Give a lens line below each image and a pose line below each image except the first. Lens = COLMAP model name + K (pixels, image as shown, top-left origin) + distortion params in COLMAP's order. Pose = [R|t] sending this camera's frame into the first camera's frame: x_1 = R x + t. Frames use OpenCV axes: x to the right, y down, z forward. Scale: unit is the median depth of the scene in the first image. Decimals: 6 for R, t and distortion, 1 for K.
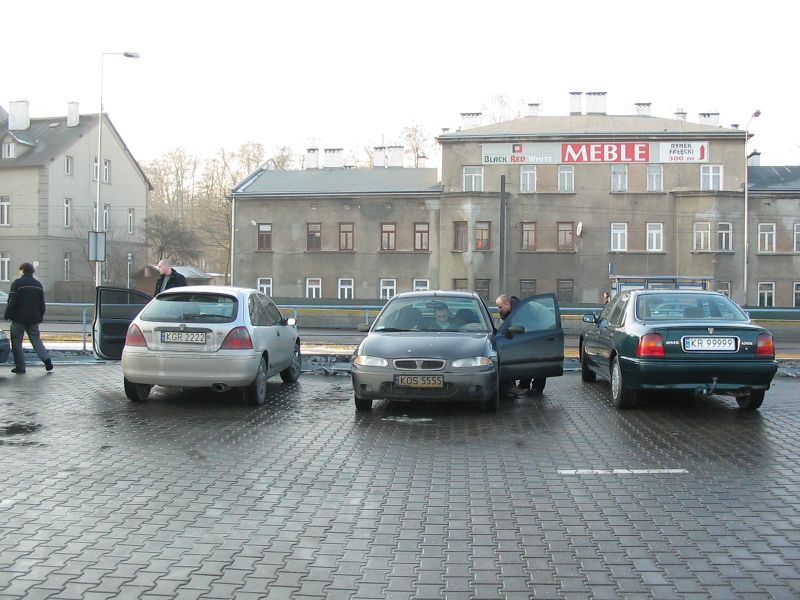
lens RADIAL K [[856.3, 0, 396.9], [0, 856.3, 295.5], [0, 0, 1]] dist [-0.193682, 0.222661]
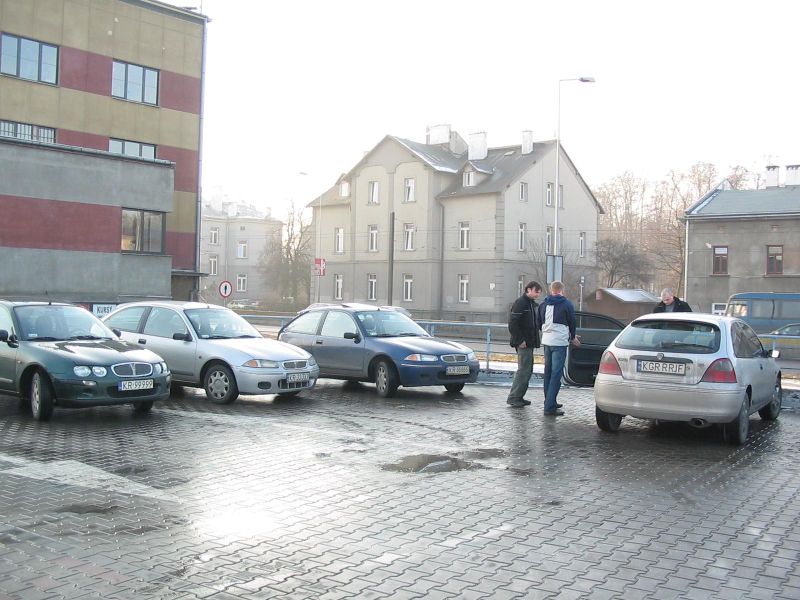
lens RADIAL K [[856.3, 0, 396.9], [0, 856.3, 295.5], [0, 0, 1]] dist [-0.193682, 0.222661]
pose [[0.869508, 0.011366, -0.493789, -0.007864], [-0.024908, 0.999472, -0.020854, -0.000630], [0.493291, 0.030432, 0.869332, 0.006281]]
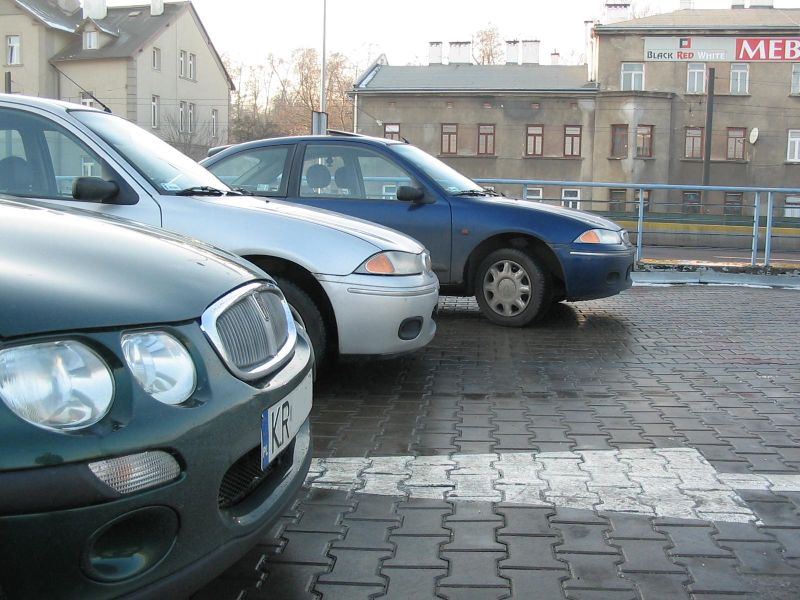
lens RADIAL K [[856.3, 0, 396.9], [0, 856.3, 295.5], [0, 0, 1]] dist [-0.193682, 0.222661]
pose [[0.999834, 0.012733, -0.013002, -0.146036], [-0.011420, 0.995268, 0.096499, 0.009009], [0.014169, -0.096334, 0.995248, 0.108342]]
